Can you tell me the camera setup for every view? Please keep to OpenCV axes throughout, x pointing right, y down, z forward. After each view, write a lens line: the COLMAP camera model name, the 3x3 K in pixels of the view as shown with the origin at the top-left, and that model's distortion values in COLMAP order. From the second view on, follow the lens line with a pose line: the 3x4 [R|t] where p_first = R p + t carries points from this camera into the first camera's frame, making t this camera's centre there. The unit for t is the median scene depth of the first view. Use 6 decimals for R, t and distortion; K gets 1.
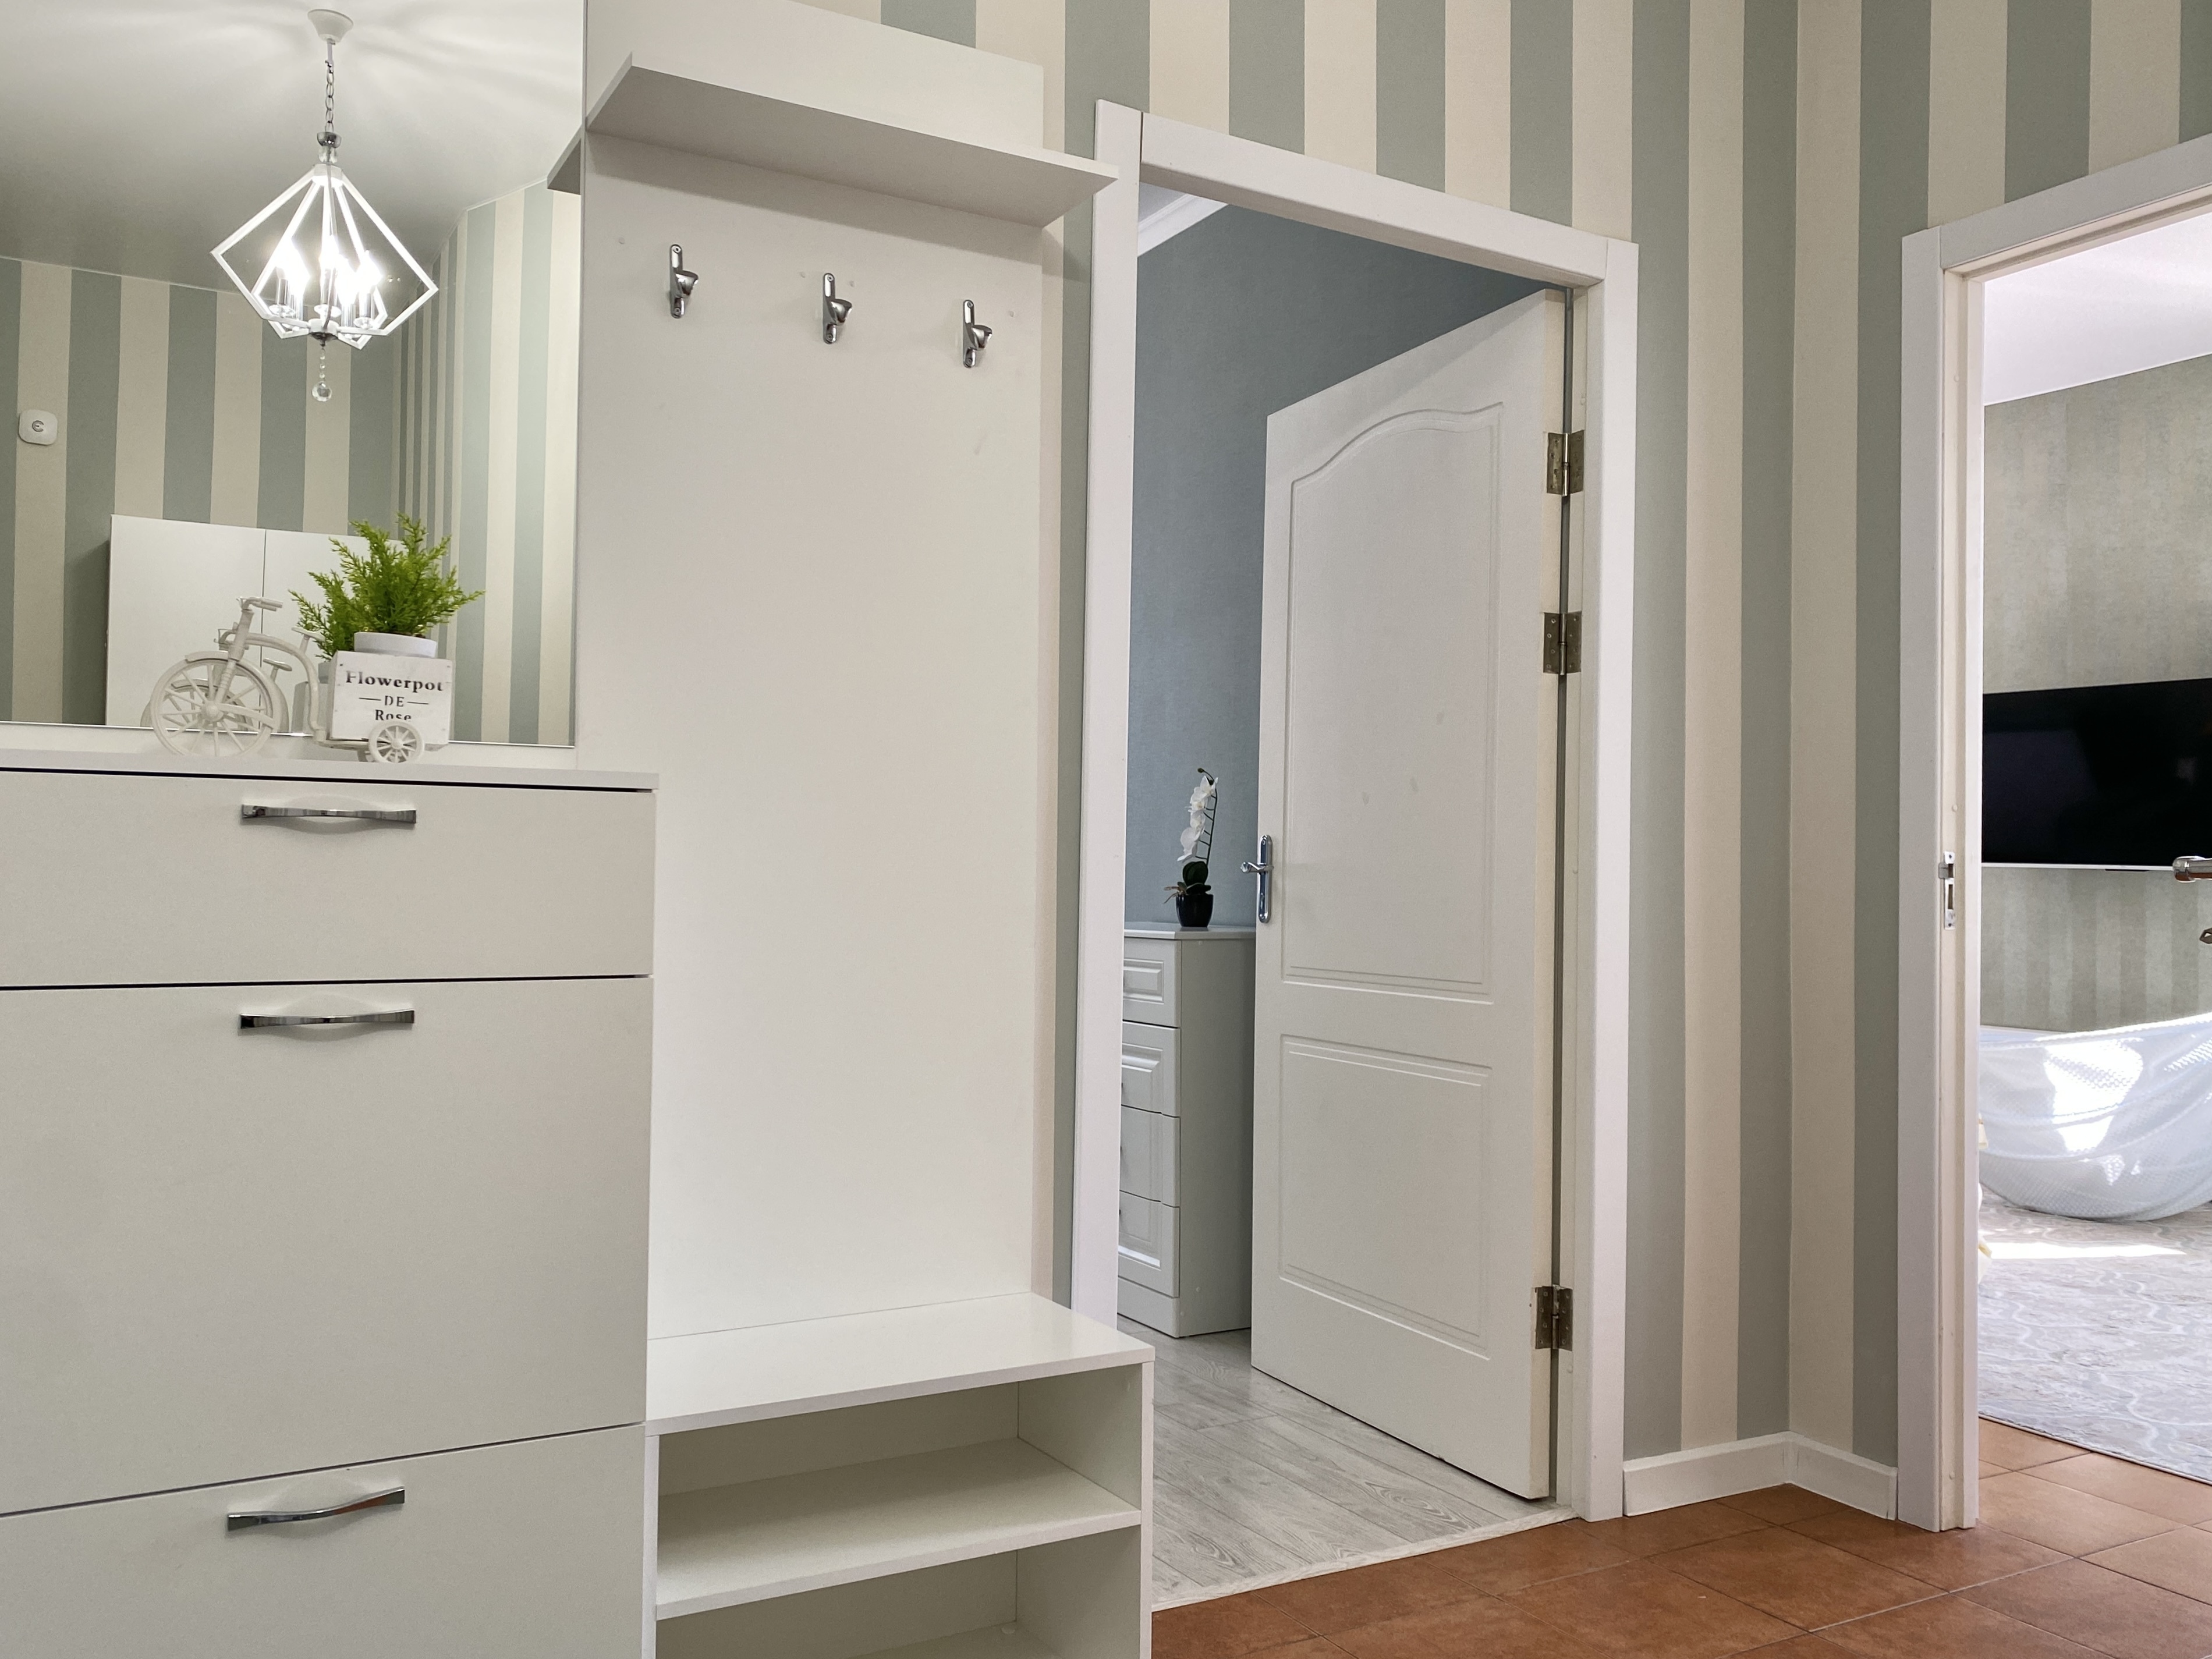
lens RADIAL K [[1781.1, 0, 1082.7], [0, 1781.1, 841.0], [0, 0, 1]] dist [0.062302, -0.140527]
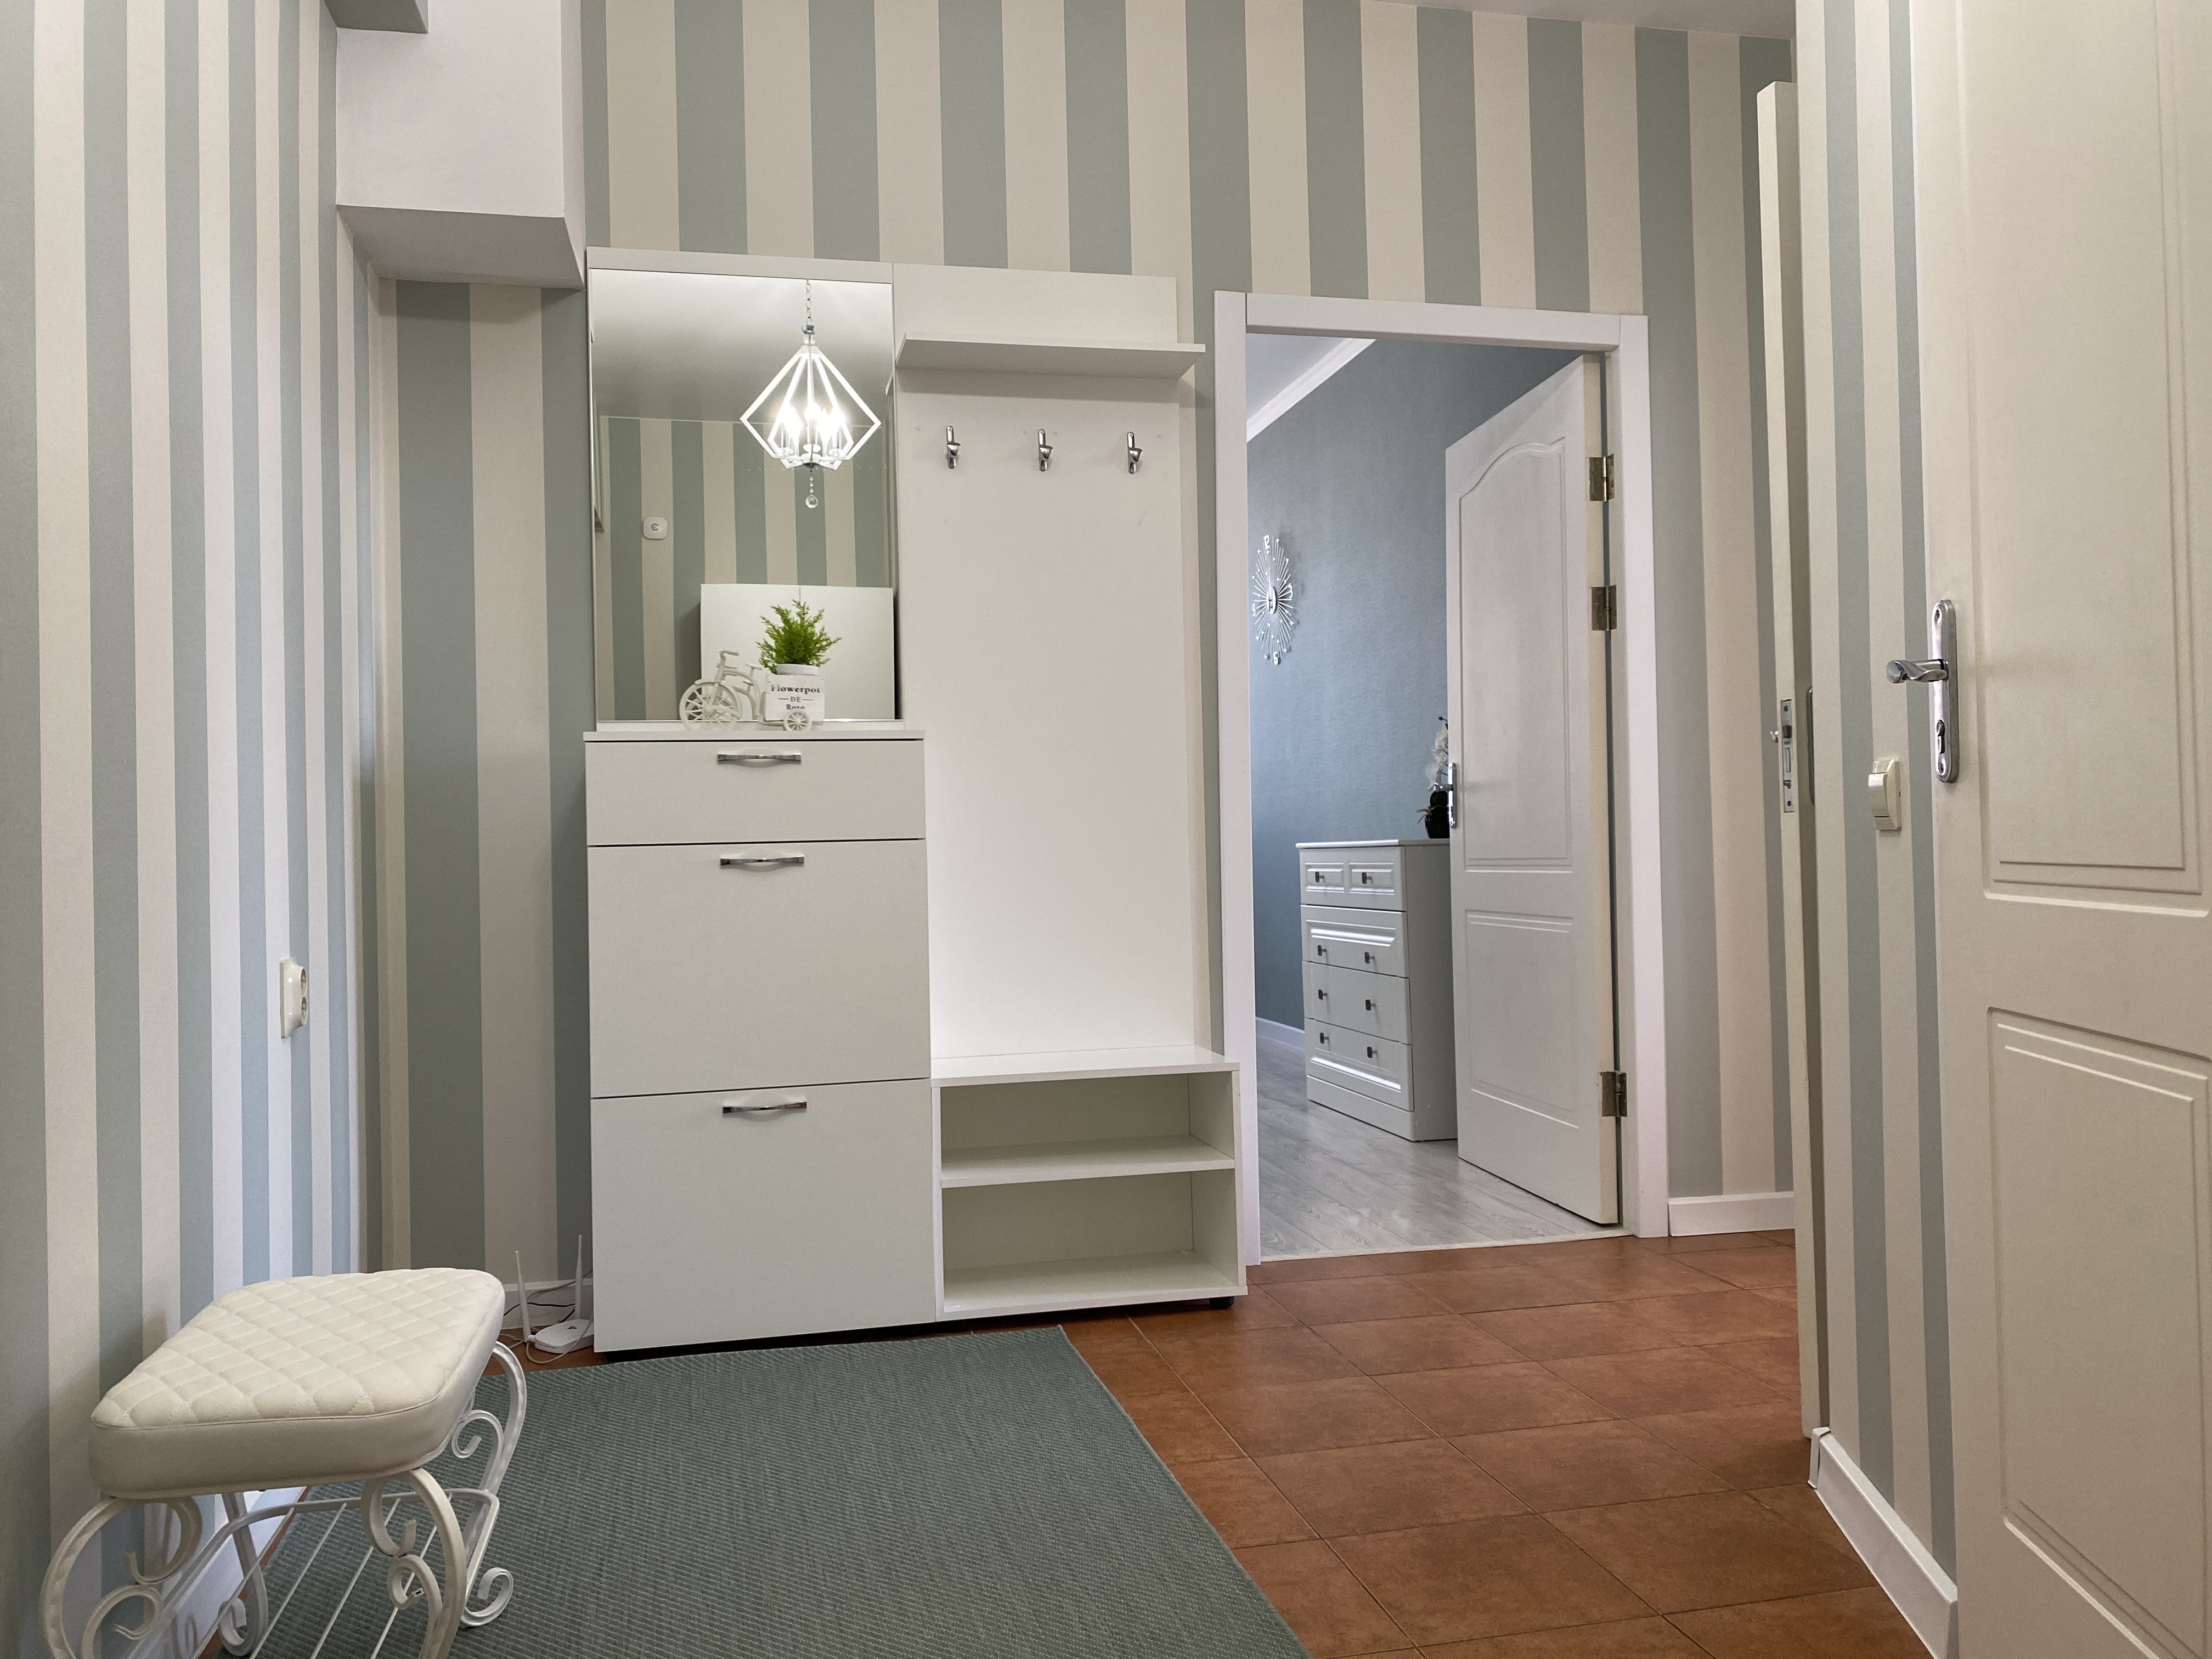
lens RADIAL K [[1781.1, 0, 1082.7], [0, 1781.1, 841.0], [0, 0, 1]] dist [0.062302, -0.140527]
pose [[0.949129, -0.036376, -0.312780, 0.314369], [0.038703, 0.999250, 0.001232, 0.052167], [0.312501, -0.013274, 0.949825, -0.450506]]
